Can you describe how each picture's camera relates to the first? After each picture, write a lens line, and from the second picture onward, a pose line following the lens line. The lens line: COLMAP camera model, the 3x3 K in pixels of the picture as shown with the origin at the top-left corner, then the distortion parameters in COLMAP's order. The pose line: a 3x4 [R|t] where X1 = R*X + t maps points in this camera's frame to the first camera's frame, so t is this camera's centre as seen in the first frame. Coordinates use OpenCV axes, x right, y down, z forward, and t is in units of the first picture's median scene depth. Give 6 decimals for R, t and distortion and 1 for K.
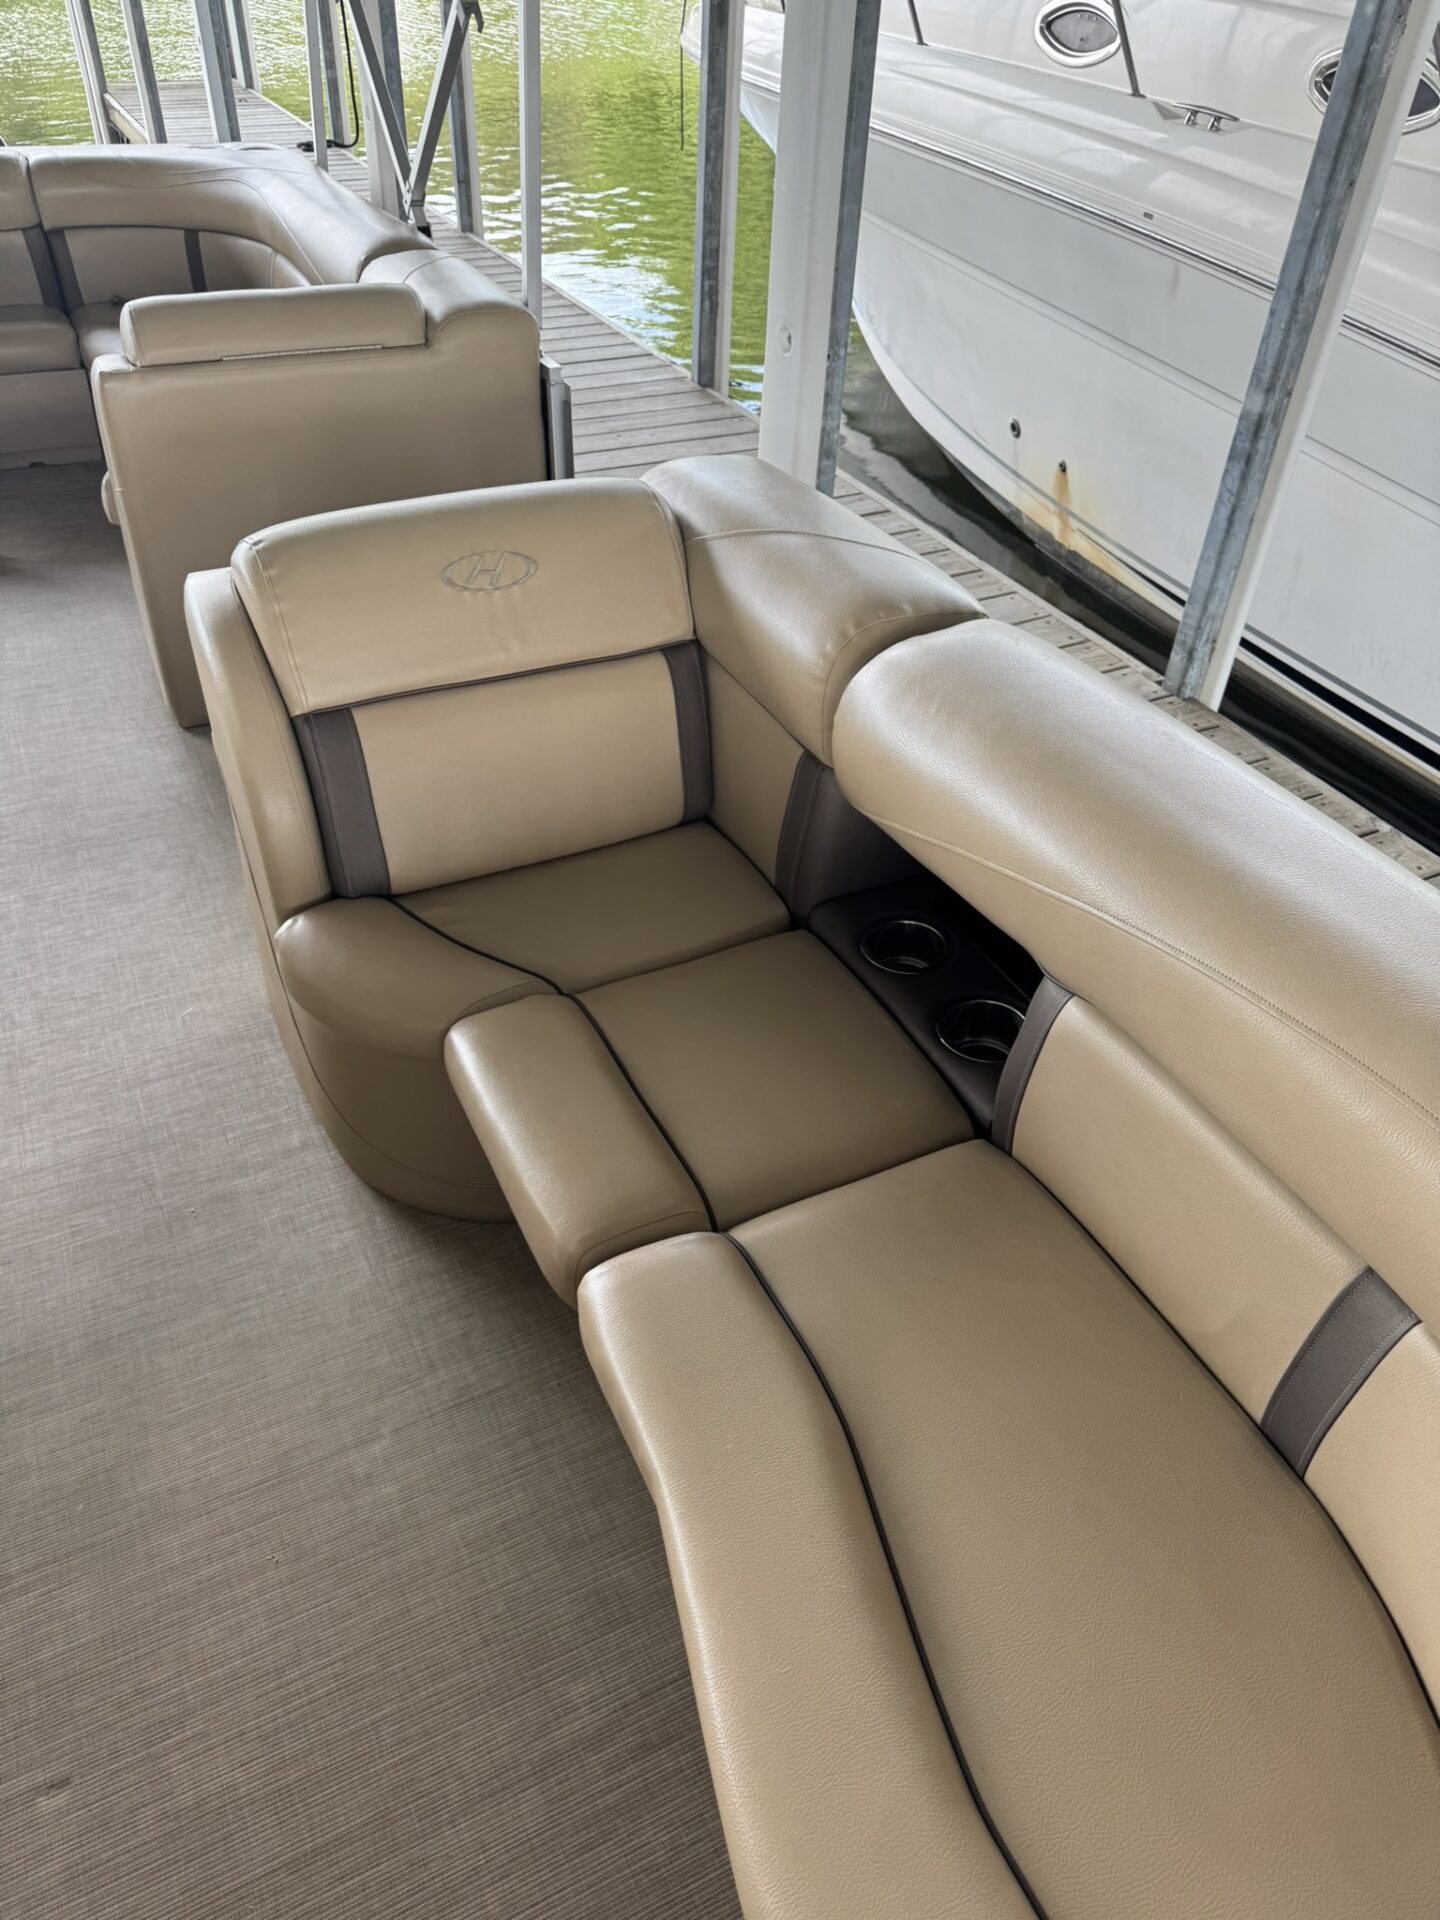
lens RADIAL K [[1354.0, 0, 745.1], [0, 1354.0, 956.8], [0, 0, 1]] dist [-0.002856, -0.002451]
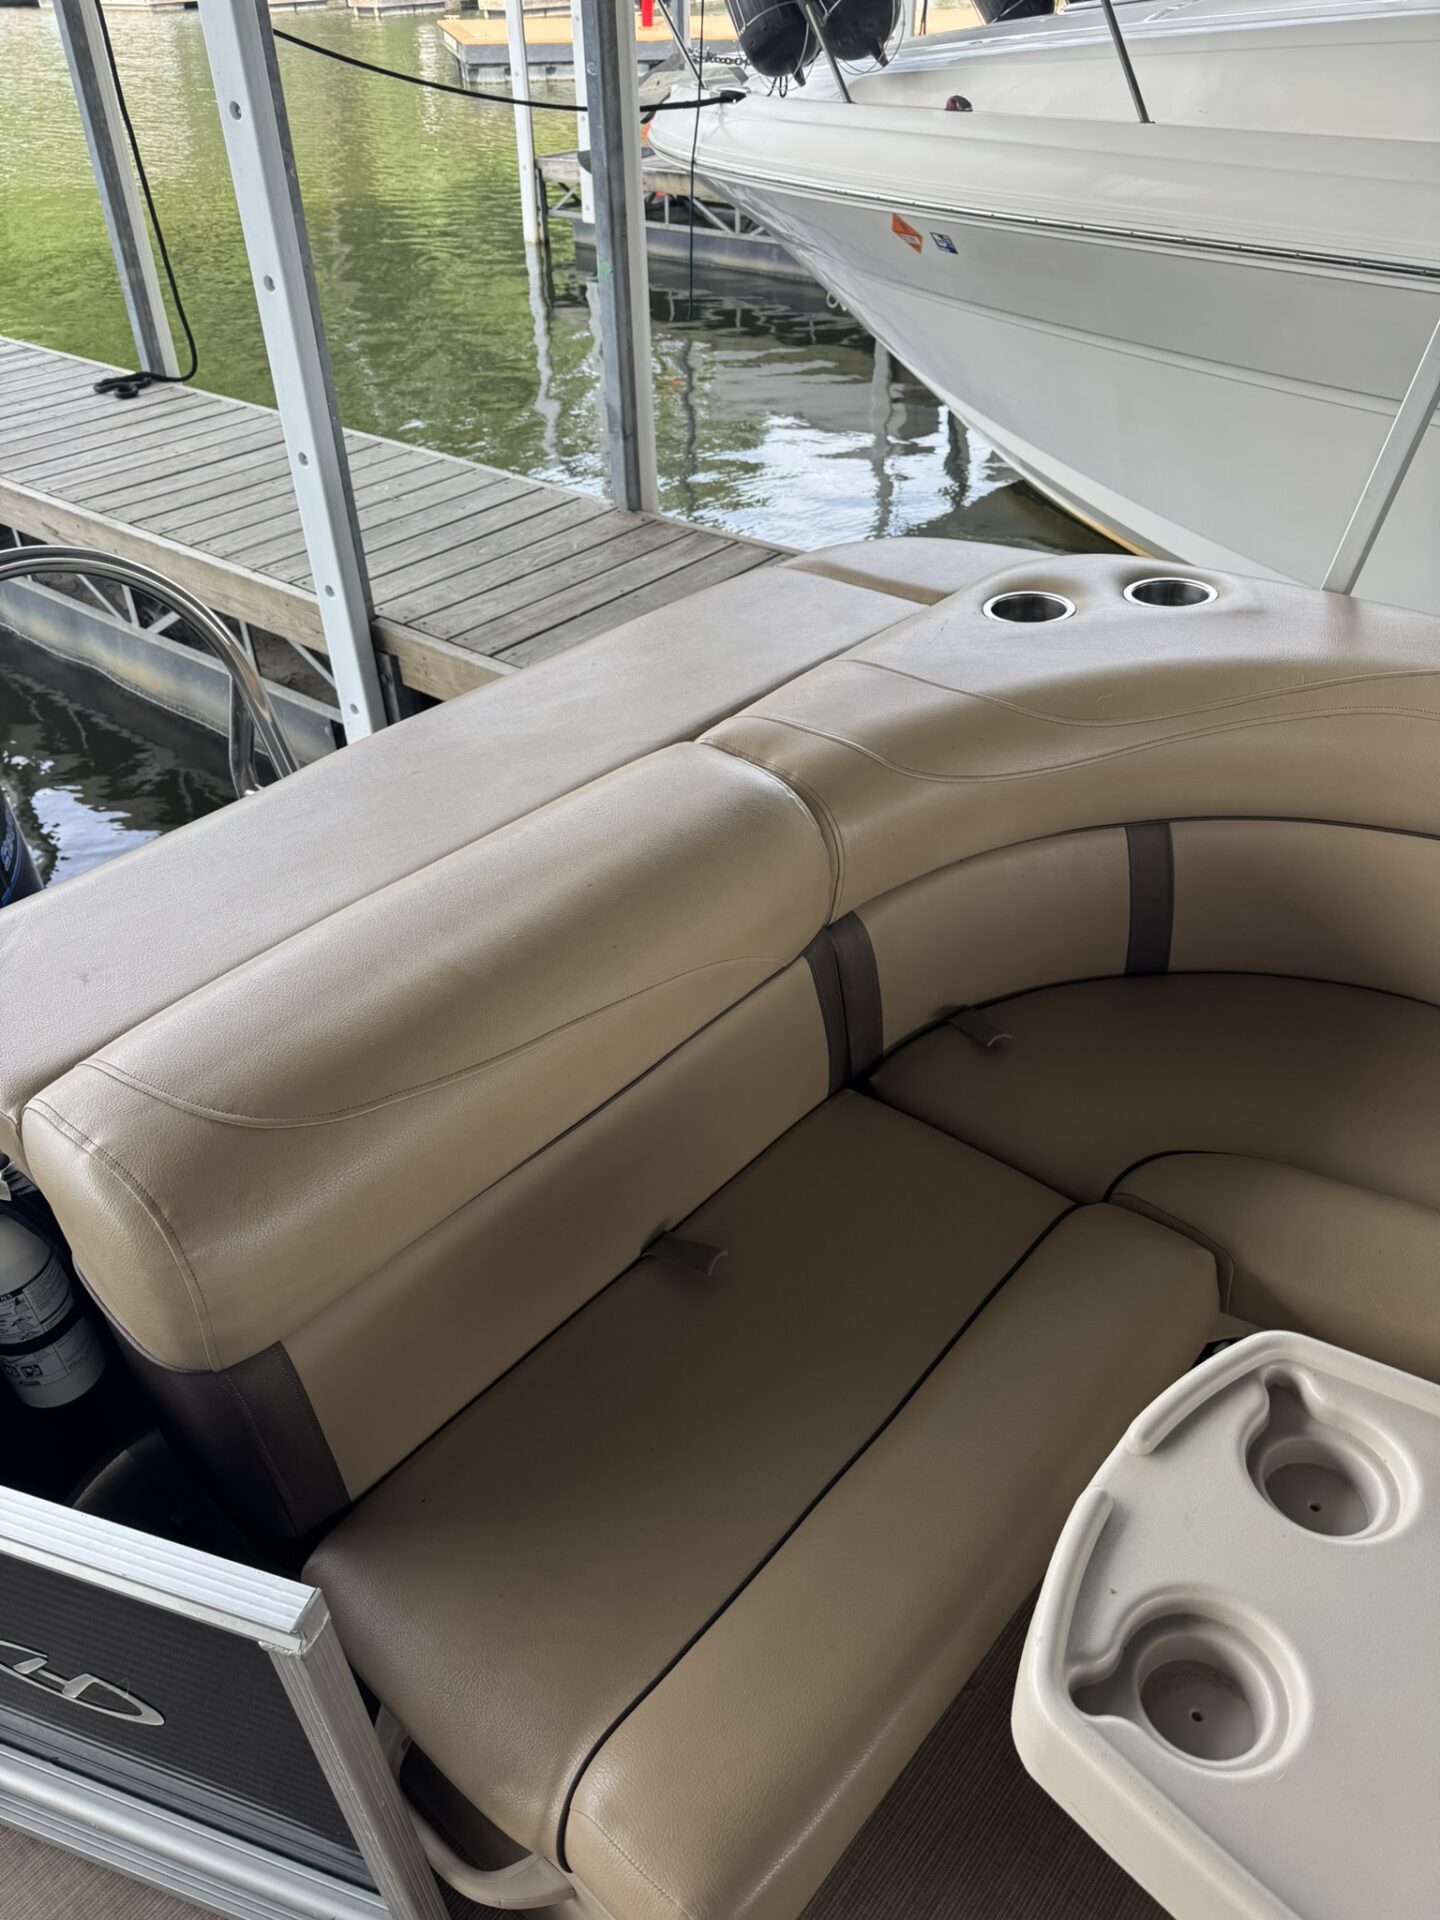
lens RADIAL K [[1339.9, 0, 720.0], [0, 1339.9, 960.0], [0, 0, 1]] dist [0.010388, 0.001578]
pose [[0.913617, -0.294878, 0.279912, -0.636134], [0.300441, 0.953502, 0.023859, -0.538344], [-0.273932, 0.062299, 0.959729, 0.649386]]
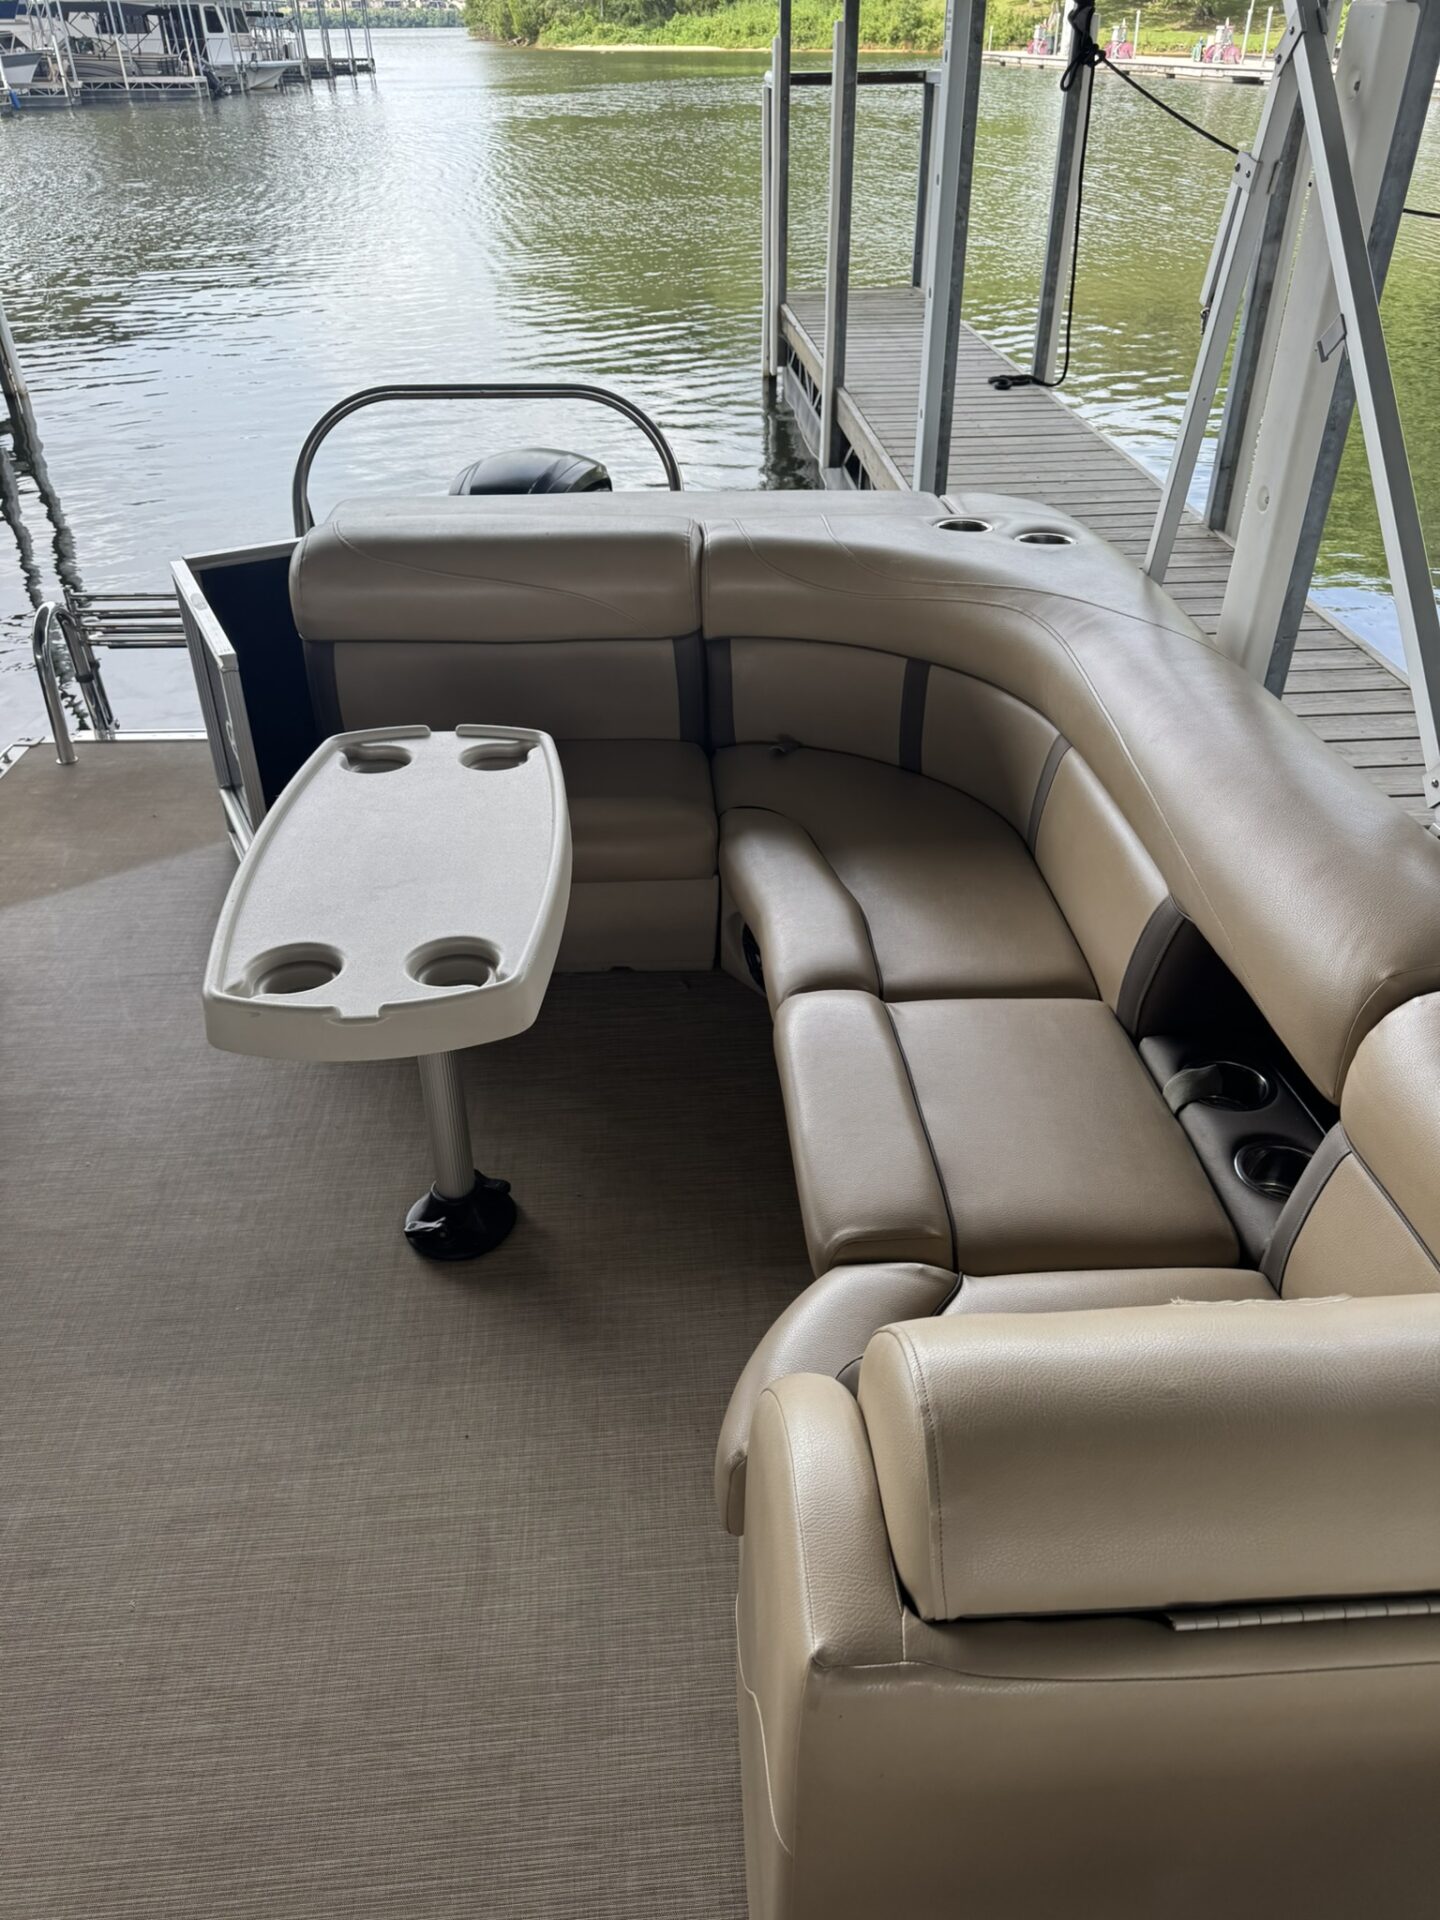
lens RADIAL K [[1339.9, 0, 720.0], [0, 1339.9, 960.0], [0, 0, 1]] dist [0.010388, 0.001578]
pose [[0.917843, 0.182024, -0.352748, -0.246875], [-0.210021, 0.976776, -0.042436, -0.351413], [0.336832, 0.113034, 0.934755, 0.399496]]
